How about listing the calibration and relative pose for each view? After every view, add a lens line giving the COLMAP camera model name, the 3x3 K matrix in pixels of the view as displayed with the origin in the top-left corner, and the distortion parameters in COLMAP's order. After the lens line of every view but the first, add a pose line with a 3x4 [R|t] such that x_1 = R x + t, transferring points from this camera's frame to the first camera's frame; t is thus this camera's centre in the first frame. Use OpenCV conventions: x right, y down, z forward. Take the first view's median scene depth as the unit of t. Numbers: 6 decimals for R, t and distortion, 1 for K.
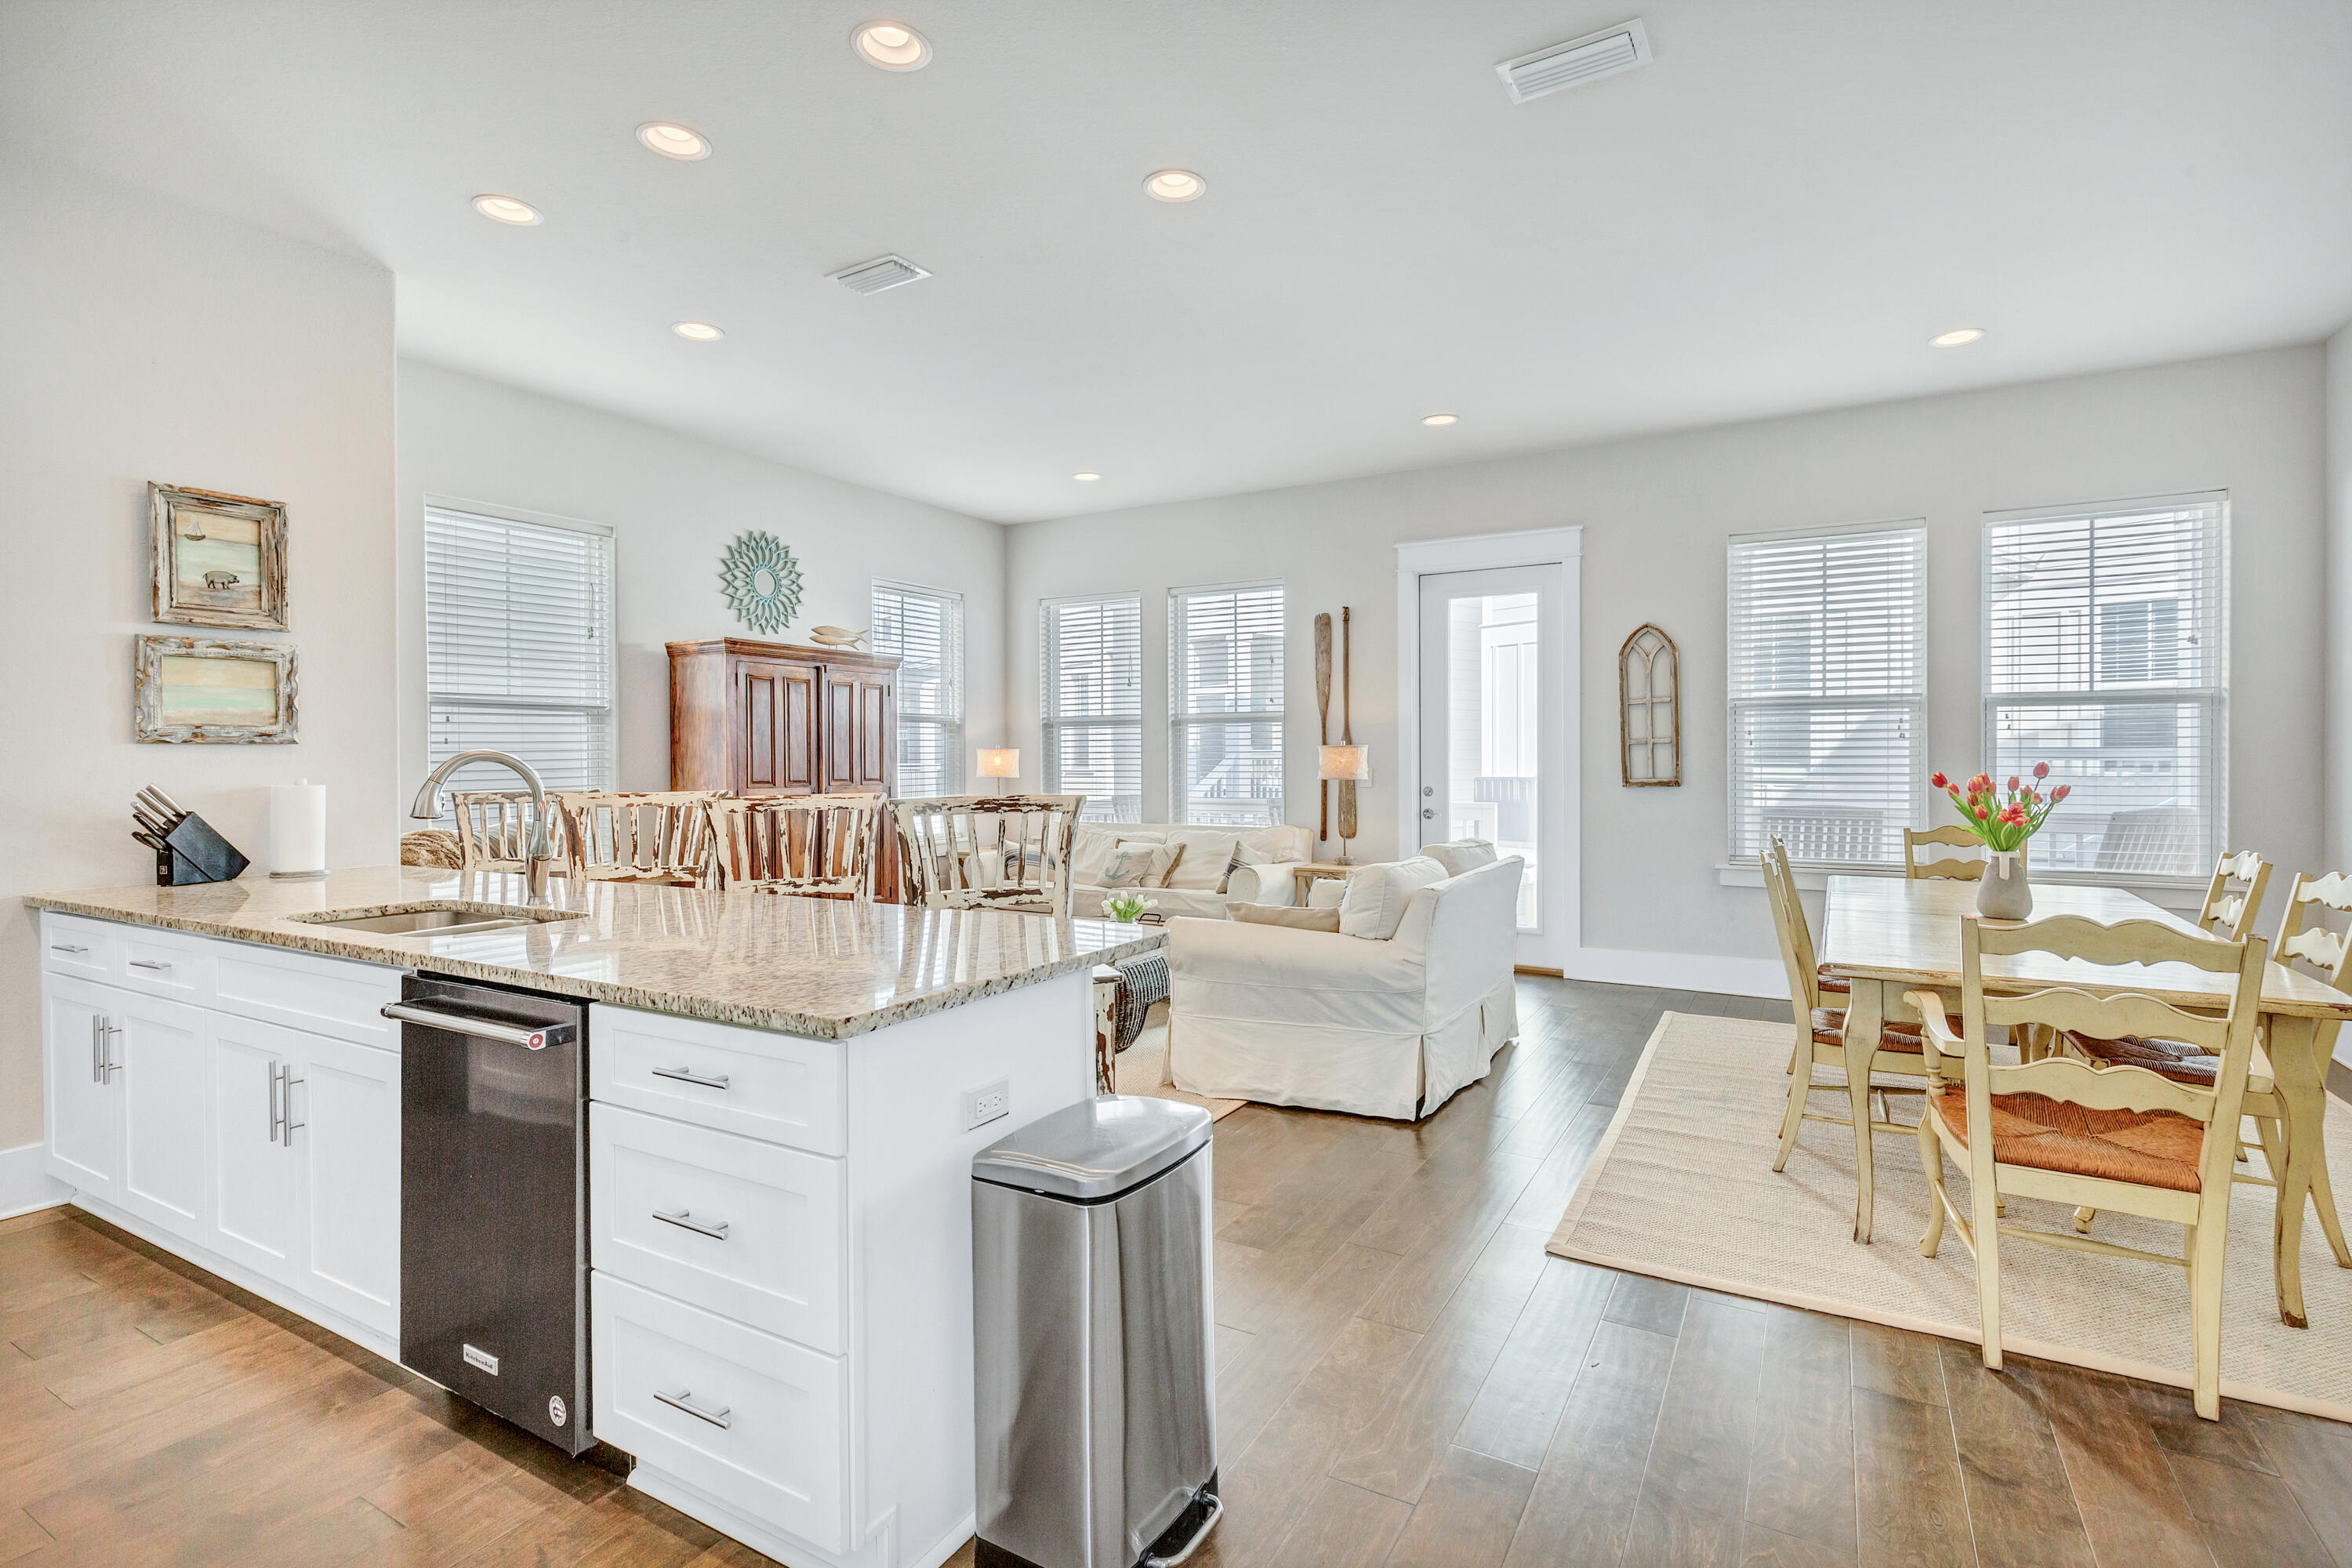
lens RADIAL K [[1107.5, 0, 1204.1], [0, 1107.5, 767.9], [0, 0, 1]] dist [-0.000190, -0.000284]
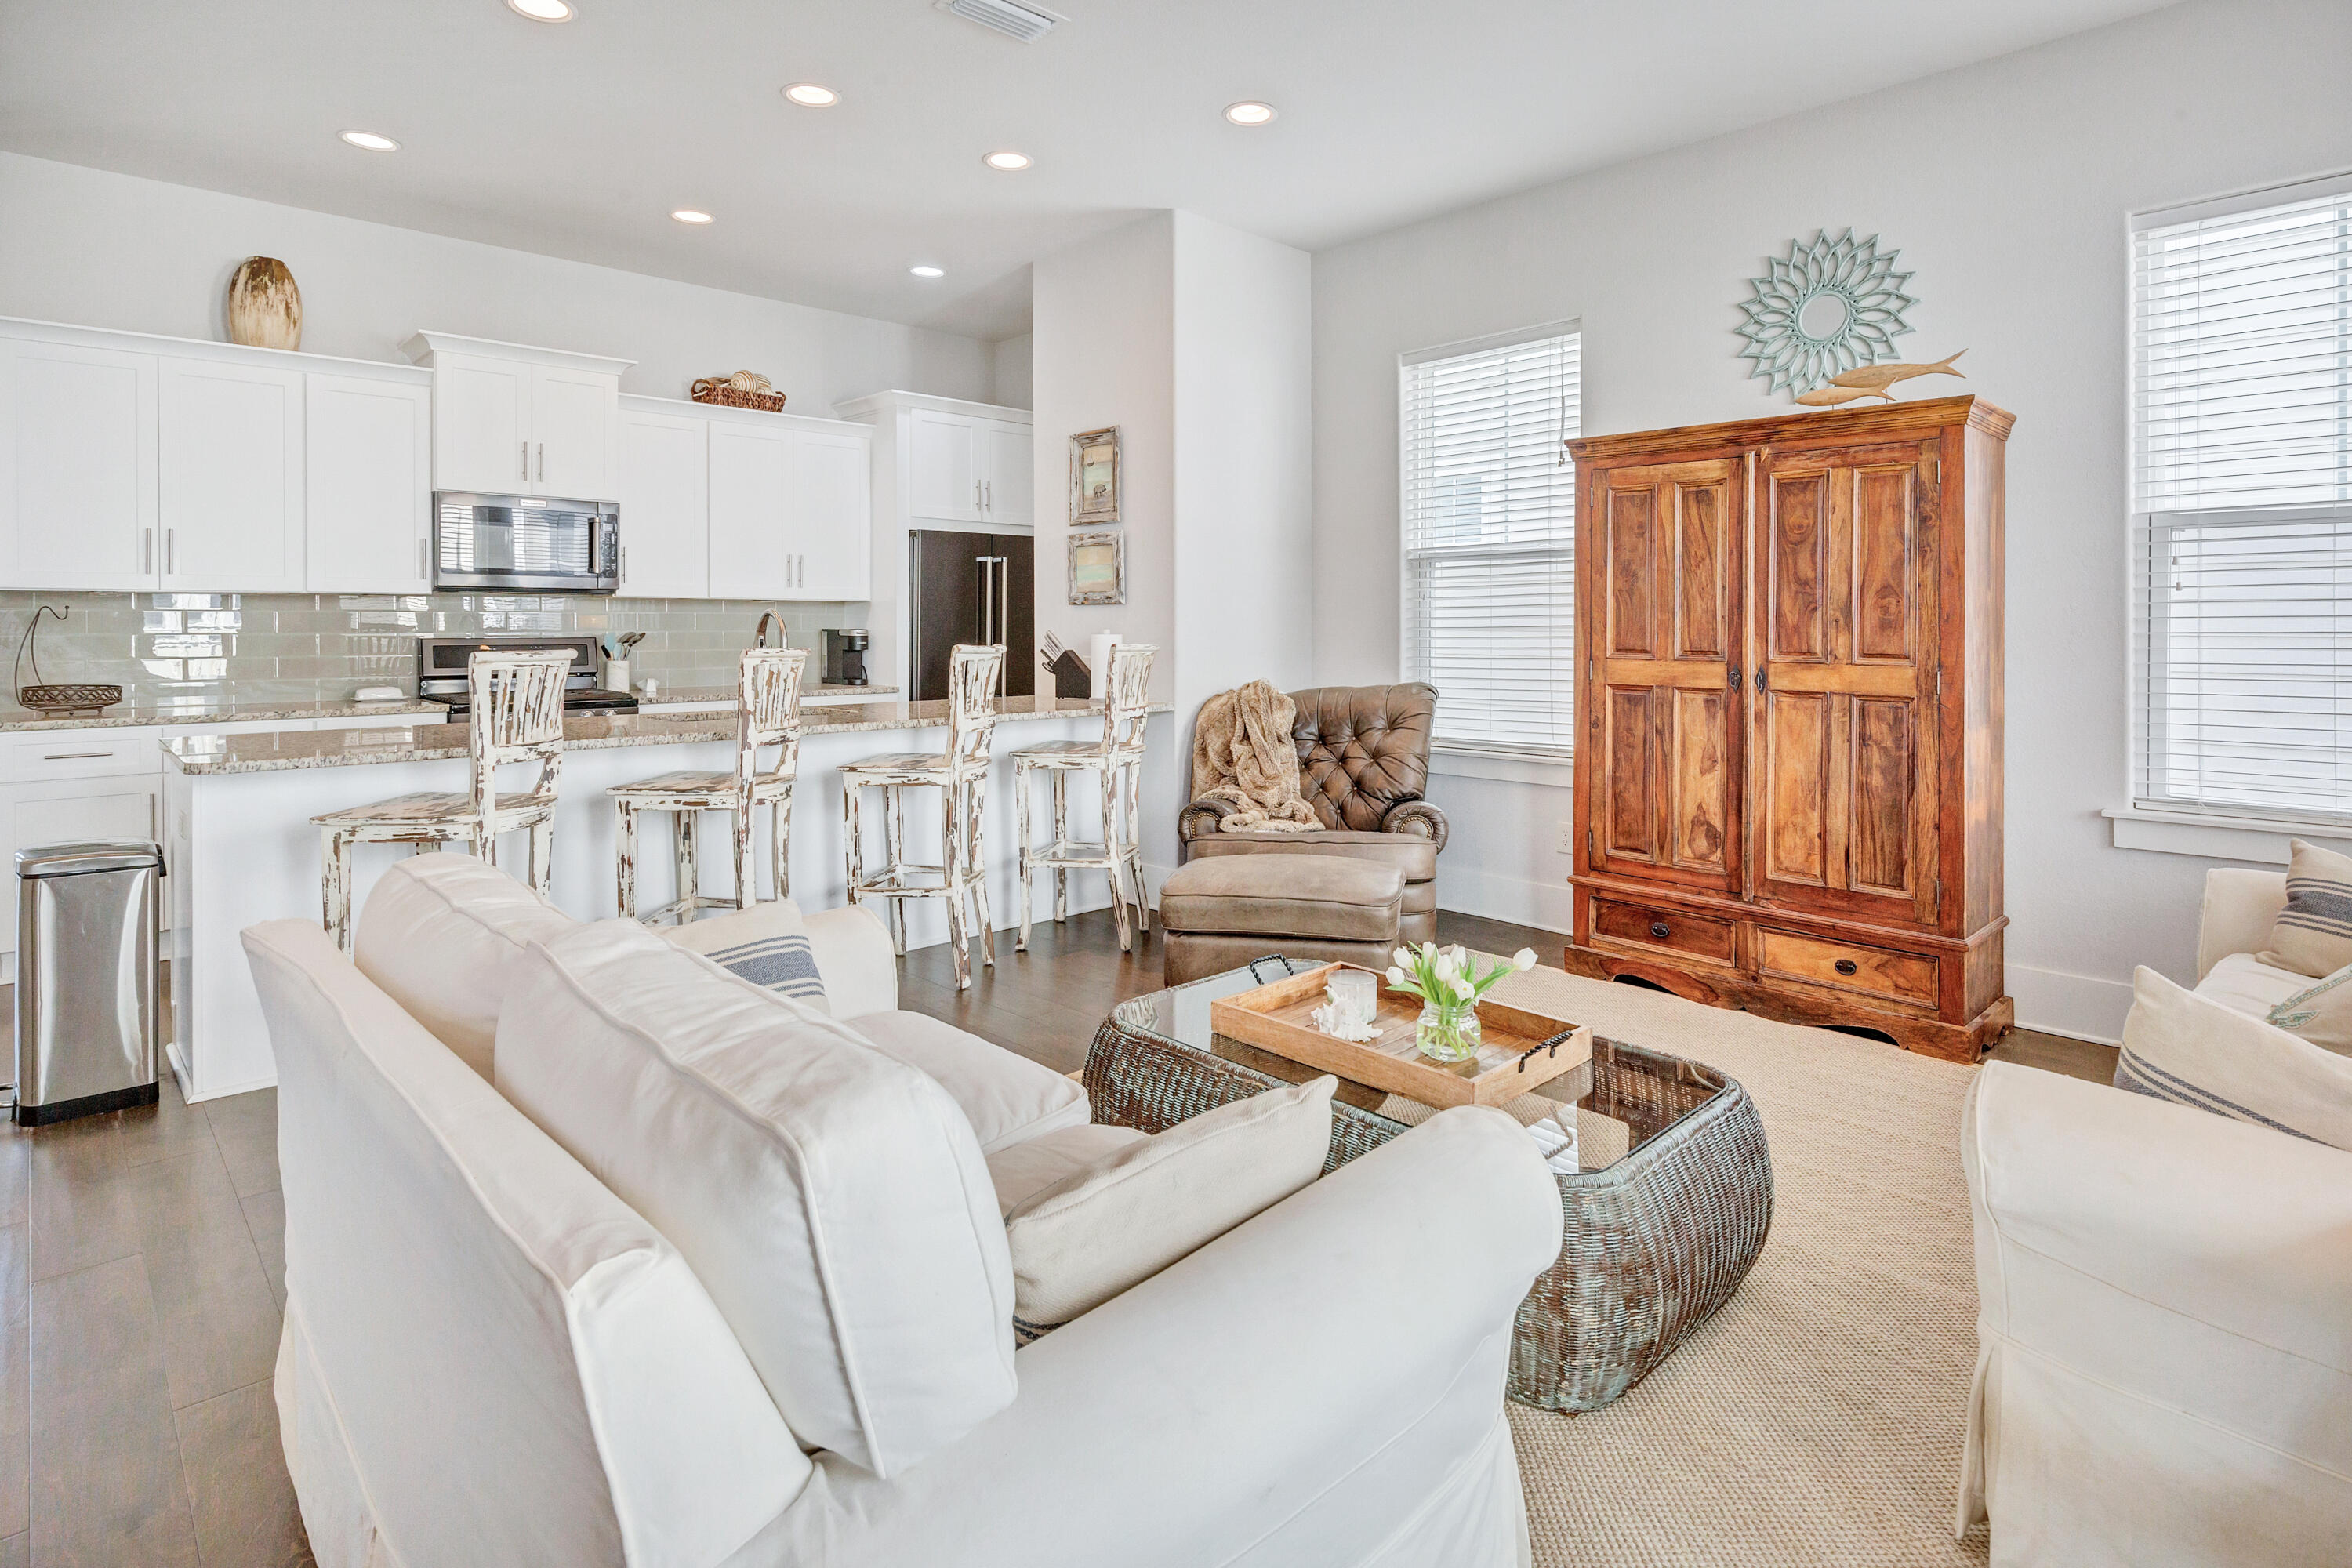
lens RADIAL K [[1211.5, 0, 1181.9], [0, 1211.5, 624.3], [0, 0, 1]] dist [0.001873, 0.000212]
pose [[-0.297226, 0.006457, -0.954785, 0.526173], [-0.007943, 0.999926, 0.009236, -0.010340], [0.954774, 0.010329, -0.297153, 1.421494]]
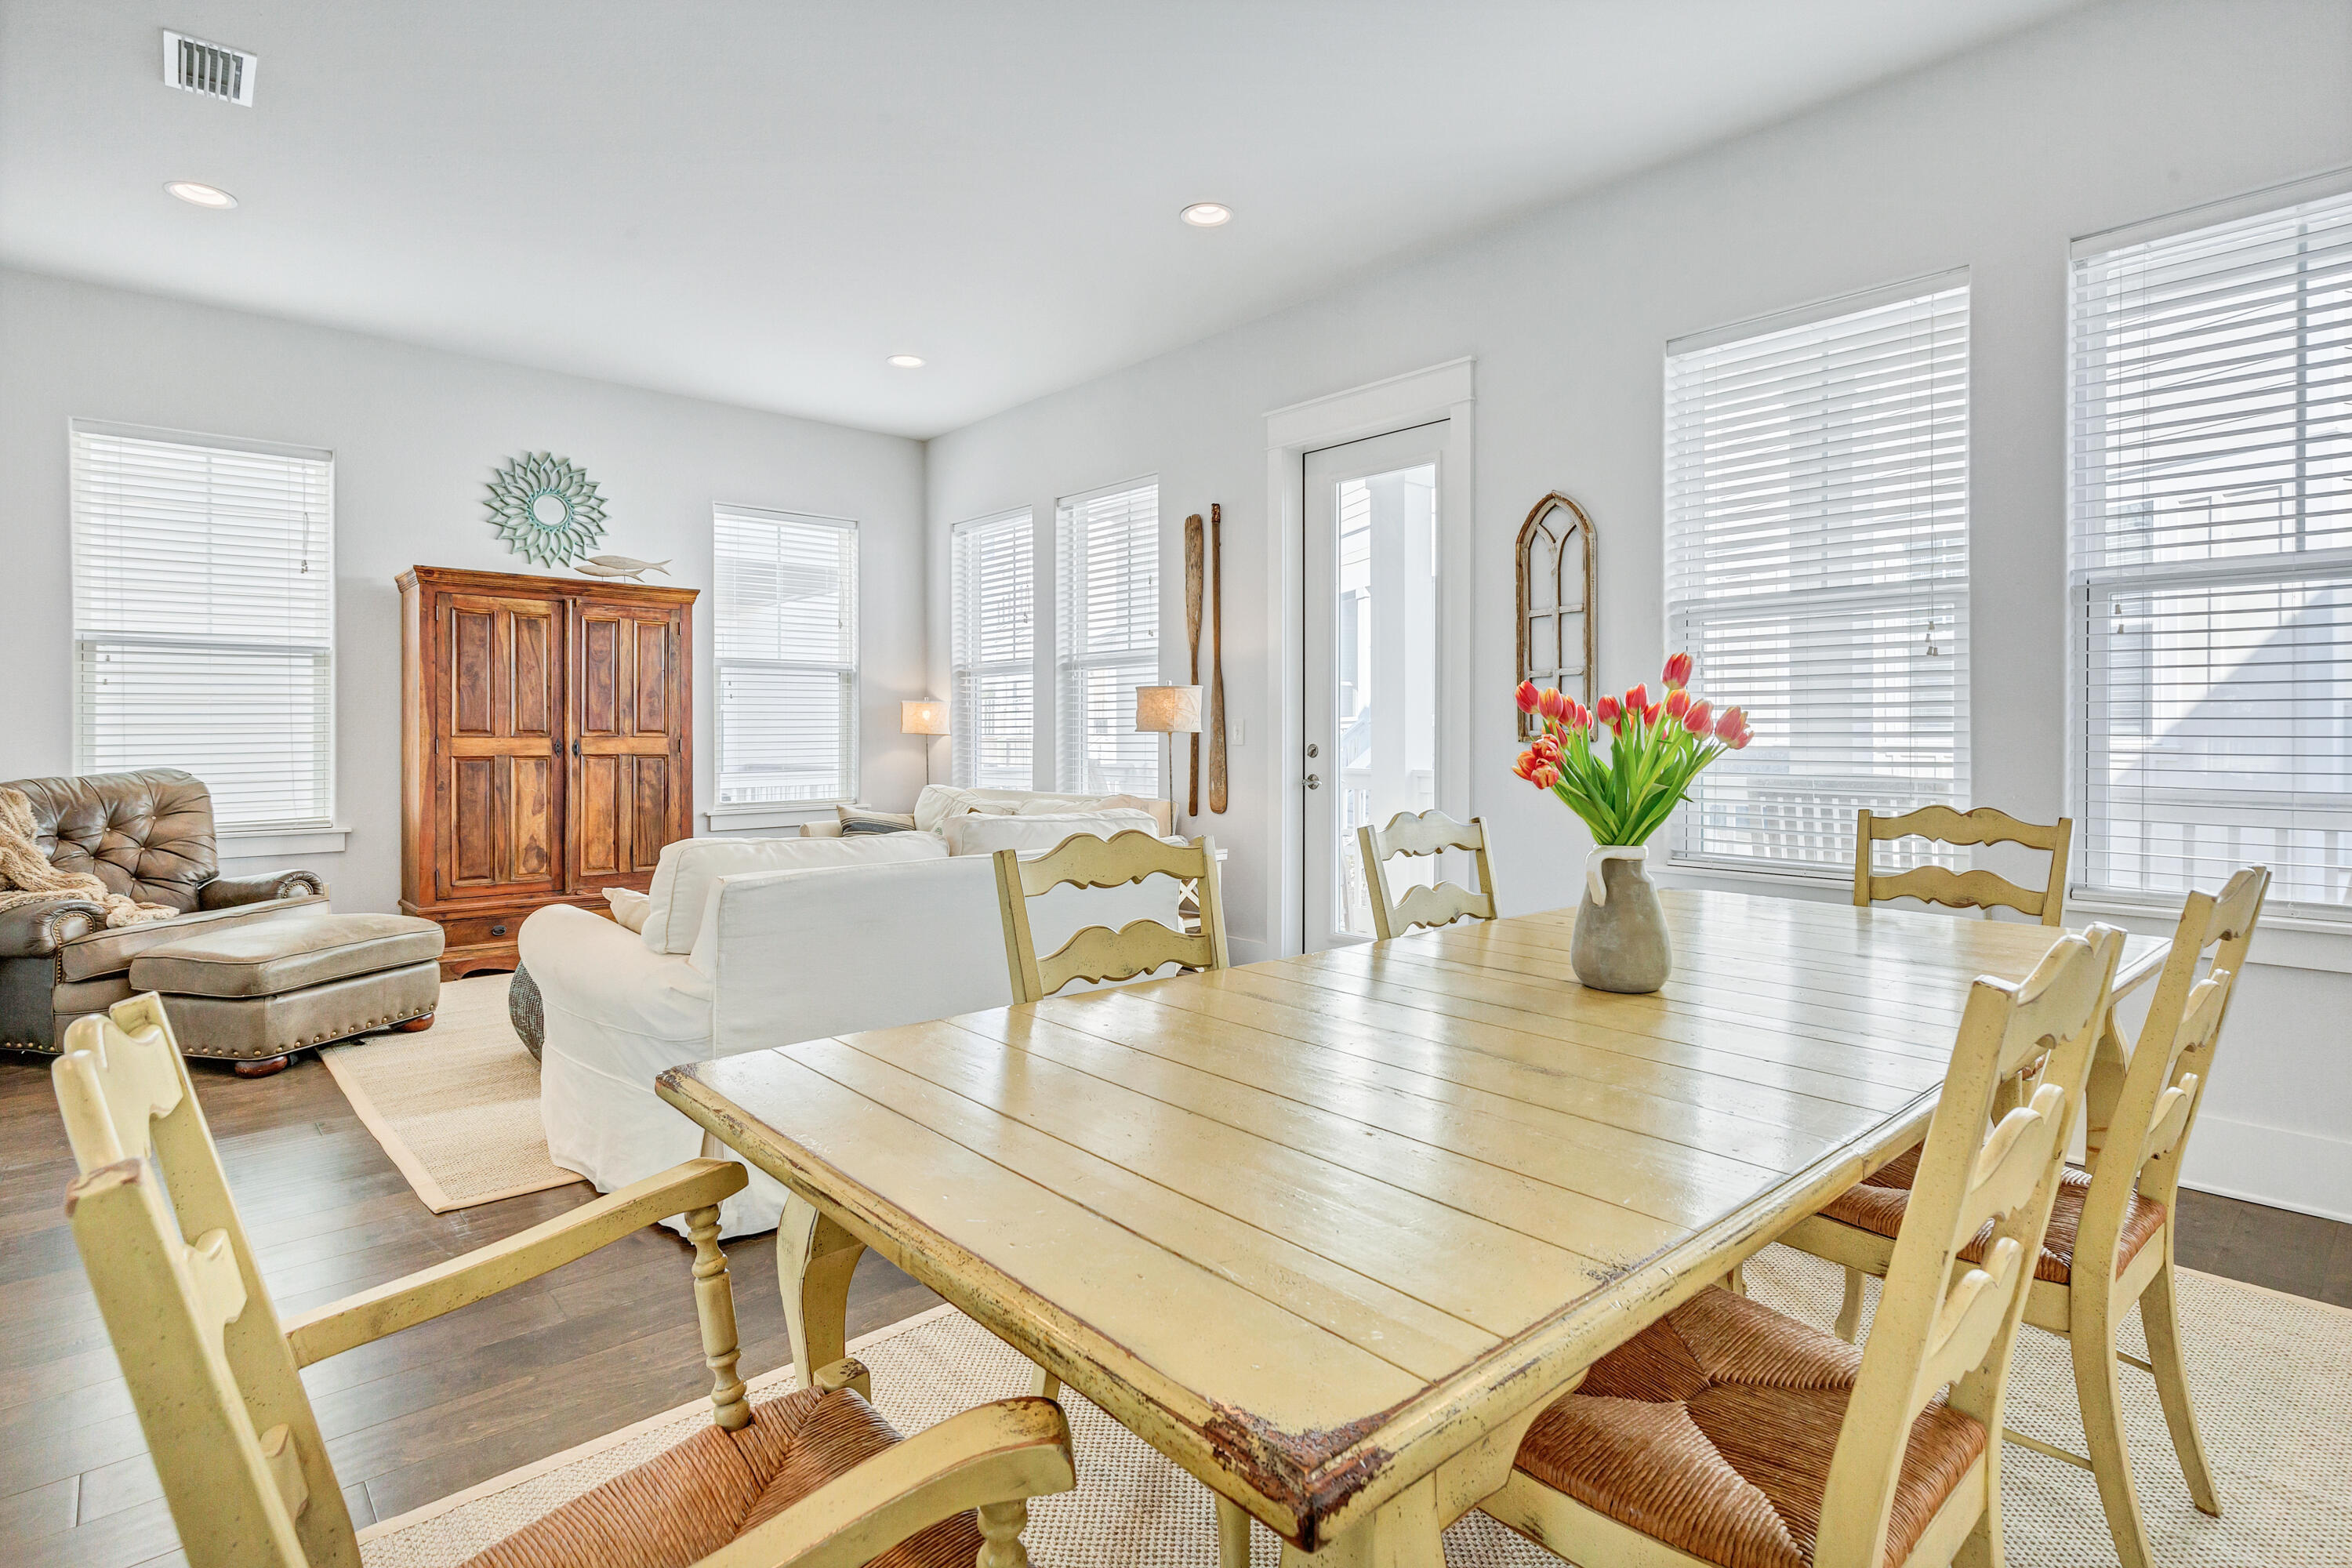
lens RADIAL K [[1174.2, 0, 1204.9], [0, 1174.2, 738.0], [0, 0, 1]] dist [0.000373, 0.000387]
pose [[0.950723, 0.003679, -0.310021, 0.650293], [-0.005507, 0.999972, -0.005022, 0.029696], [0.309994, 0.006481, 0.950717, 0.437151]]
